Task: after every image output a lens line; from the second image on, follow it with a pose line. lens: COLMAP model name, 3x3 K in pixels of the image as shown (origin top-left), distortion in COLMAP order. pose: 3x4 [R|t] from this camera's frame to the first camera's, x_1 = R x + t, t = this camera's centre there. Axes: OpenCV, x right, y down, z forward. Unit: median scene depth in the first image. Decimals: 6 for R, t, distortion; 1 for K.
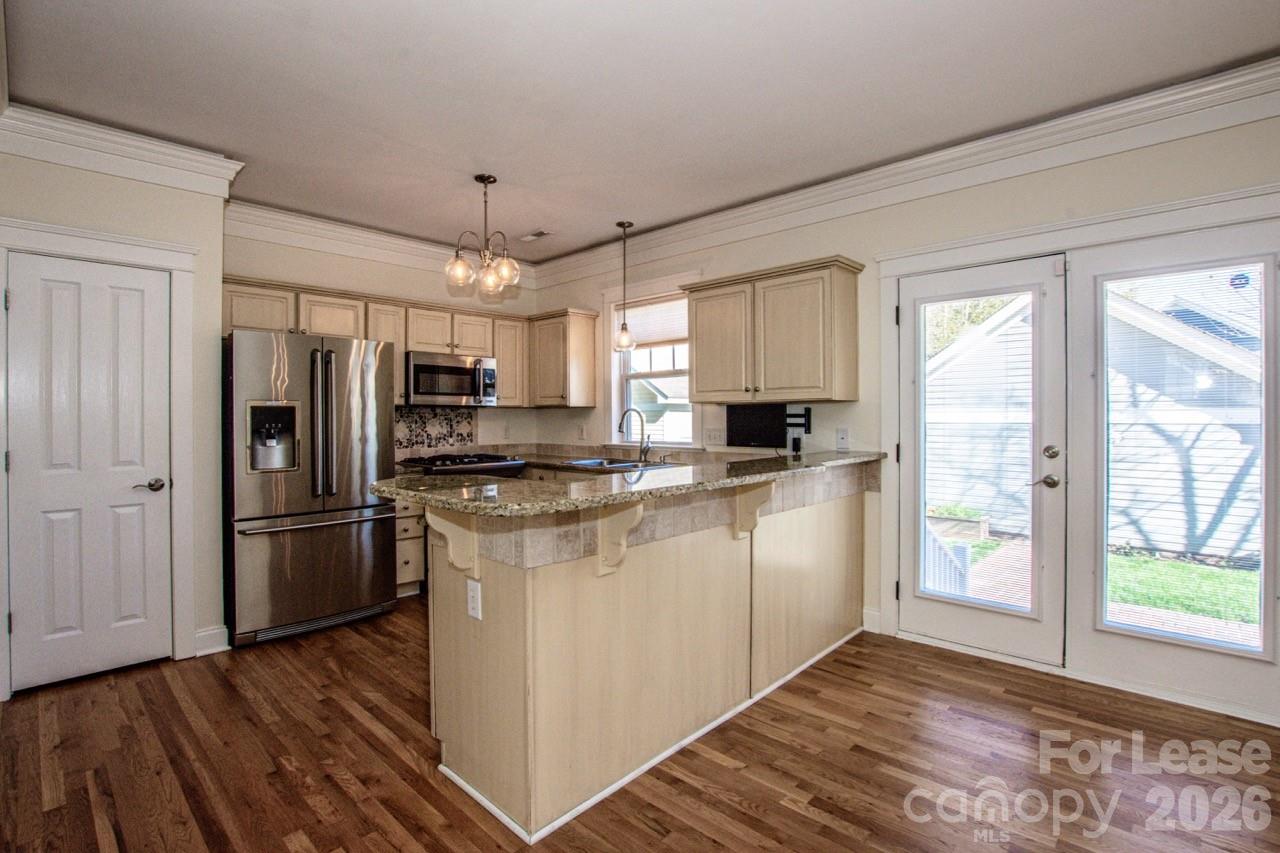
lens RADIAL K [[605.7, 0, 641.6], [0, 605.7, 418.7], [0, 0, 1]] dist [-0.029548, -0.000504]
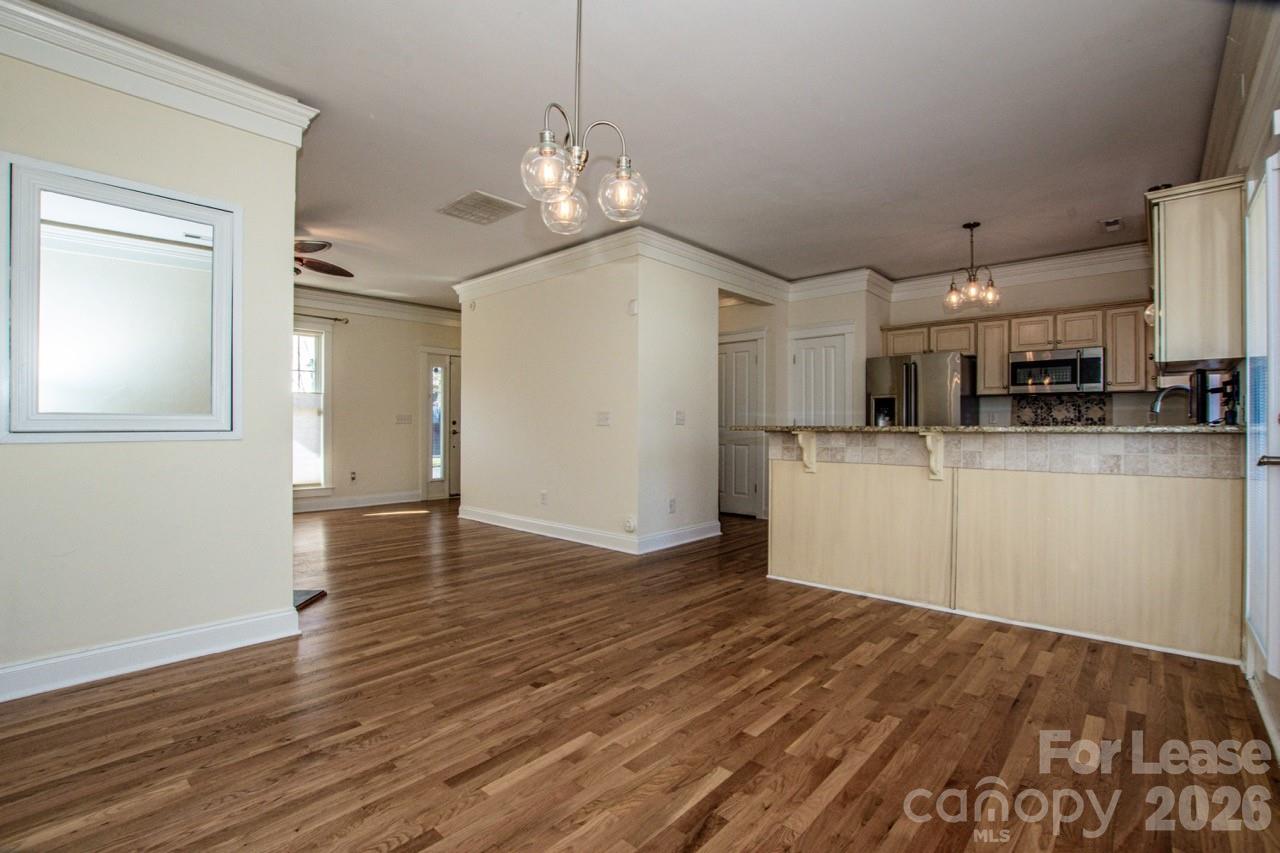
lens RADIAL K [[571.8, 0, 642.2], [0, 571.8, 423.5], [0, 0, 1]] dist [-0.001791, -0.000019]
pose [[0.007022, 0.003186, -0.999970, 1.081364], [-0.008583, 0.999958, 0.003126, 0.056163], [0.999939, 0.008561, 0.007049, 0.256784]]
